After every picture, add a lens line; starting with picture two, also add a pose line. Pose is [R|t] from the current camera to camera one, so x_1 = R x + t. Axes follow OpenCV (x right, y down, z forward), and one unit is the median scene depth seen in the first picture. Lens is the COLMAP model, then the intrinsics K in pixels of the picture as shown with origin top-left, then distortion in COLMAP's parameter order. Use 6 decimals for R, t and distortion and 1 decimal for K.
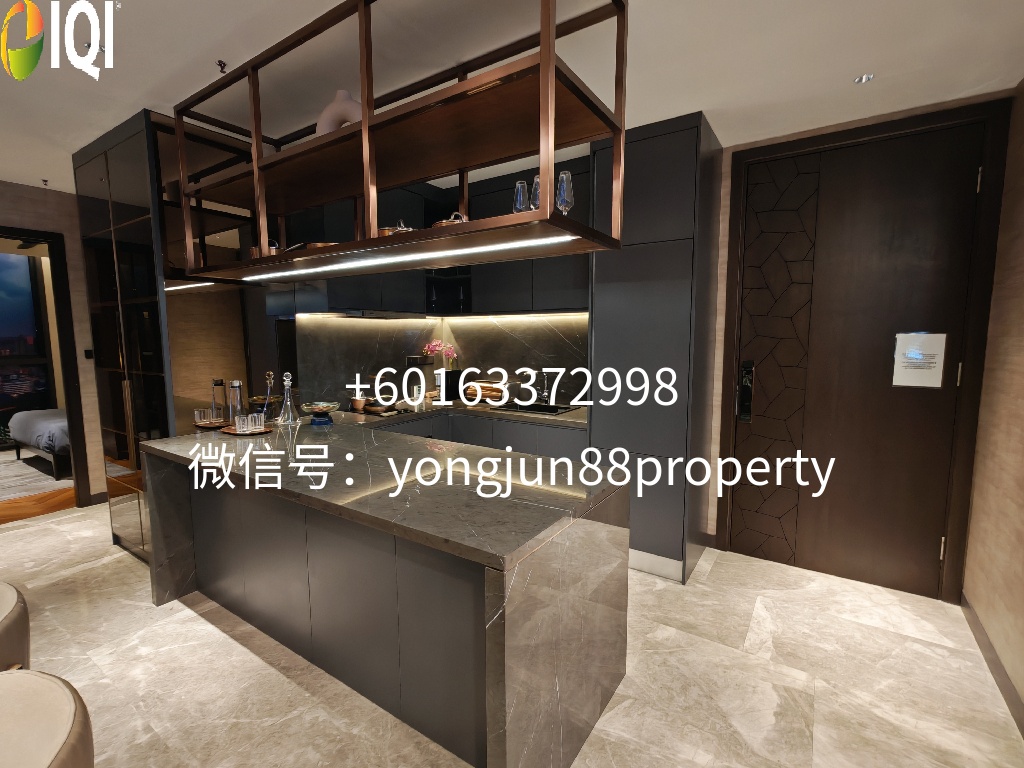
lens RADIAL K [[470.1, 0, 513.6], [0, 470.1, 384.7], [0, 0, 1]] dist [0.001432, 0.001299]
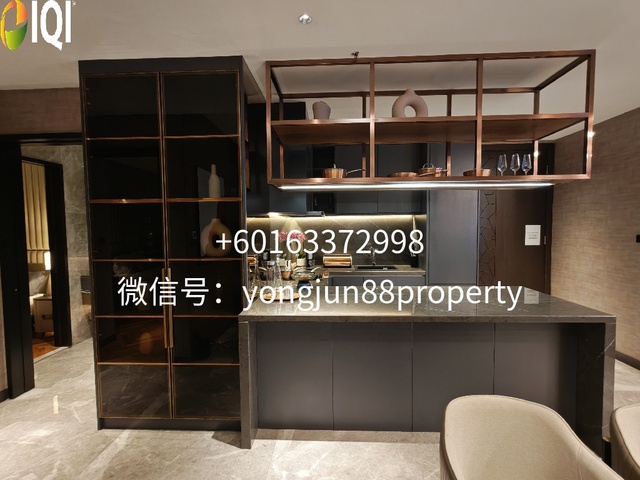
lens RADIAL K [[293.8, 0, 319.4], [0, 293.8, 239.4], [0, 0, 1]] dist [0.001432, 0.001299]
pose [[0.860347, -0.037120, 0.508356, -0.976663], [0.061849, 0.997578, -0.031832, -0.050402], [-0.505943, 0.058827, 0.860559, 0.198552]]
